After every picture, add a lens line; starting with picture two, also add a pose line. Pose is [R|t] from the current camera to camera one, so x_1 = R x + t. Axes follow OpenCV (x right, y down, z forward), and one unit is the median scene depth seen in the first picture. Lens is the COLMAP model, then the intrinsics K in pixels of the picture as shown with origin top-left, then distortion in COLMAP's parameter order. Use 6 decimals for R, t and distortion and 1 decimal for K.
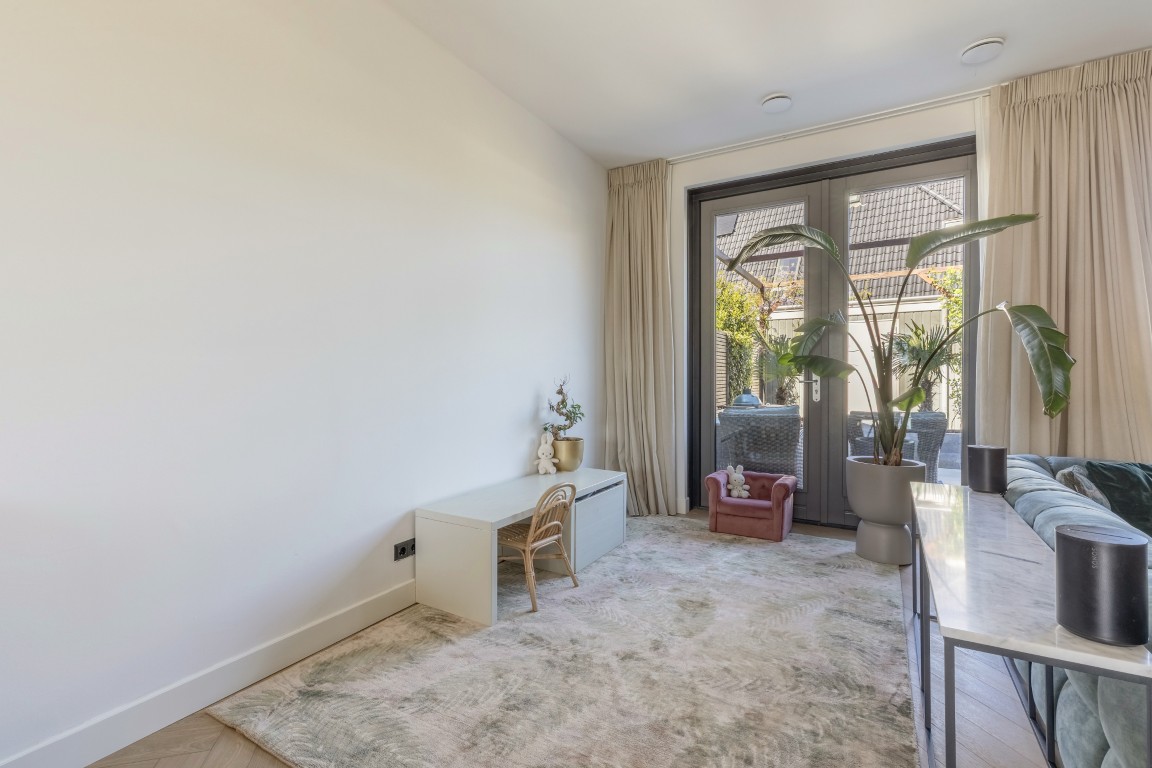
lens RADIAL K [[510.5, 0, 580.1], [0, 510.5, 382.1], [0, 0, 1]] dist [0.004788, 0.000008]
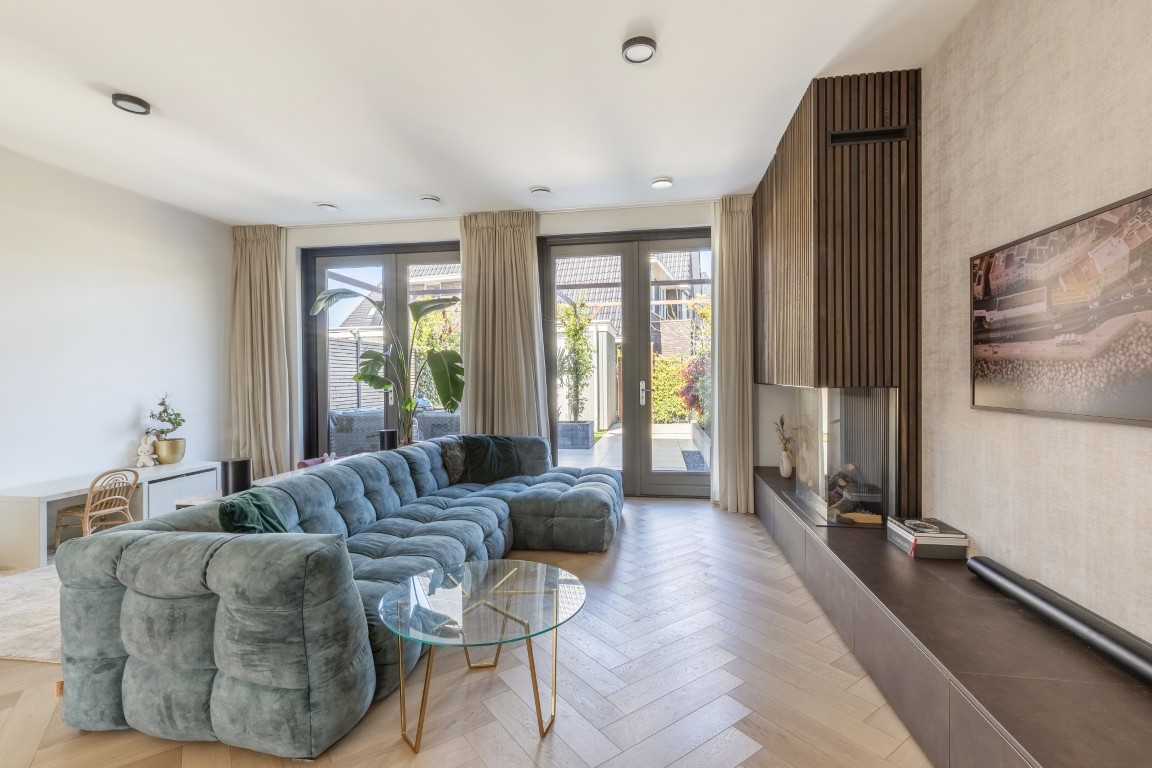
lens RADIAL K [[510.5, 0, 579.4], [0, 510.5, 382.6], [0, 0, 1]] dist [0.004788, 0.000008]
pose [[0.932546, -0.009979, 0.360914, 0.489530], [0.010513, 0.999945, 0.000483, -0.024587], [-0.360899, 0.003344, 0.932599, -0.614576]]
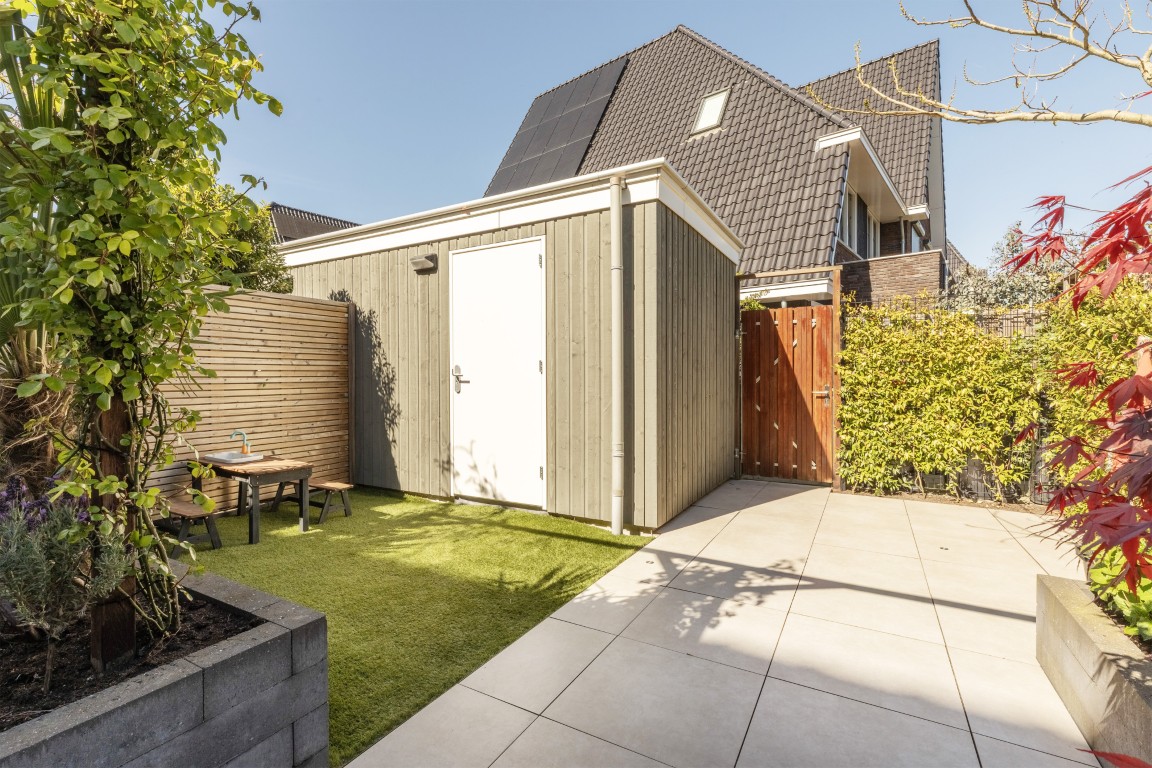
lens RADIAL K [[510.5, 0, 575.7], [0, 510.5, 379.7], [0, 0, 1]] dist [0.004788, 0.000008]
pose [[0.999976, -0.000559, 0.006876, 1.764477], [0.000551, 0.999999, 0.001196, -0.006914], [-0.006877, -0.001192, 0.999976, 1.552193]]
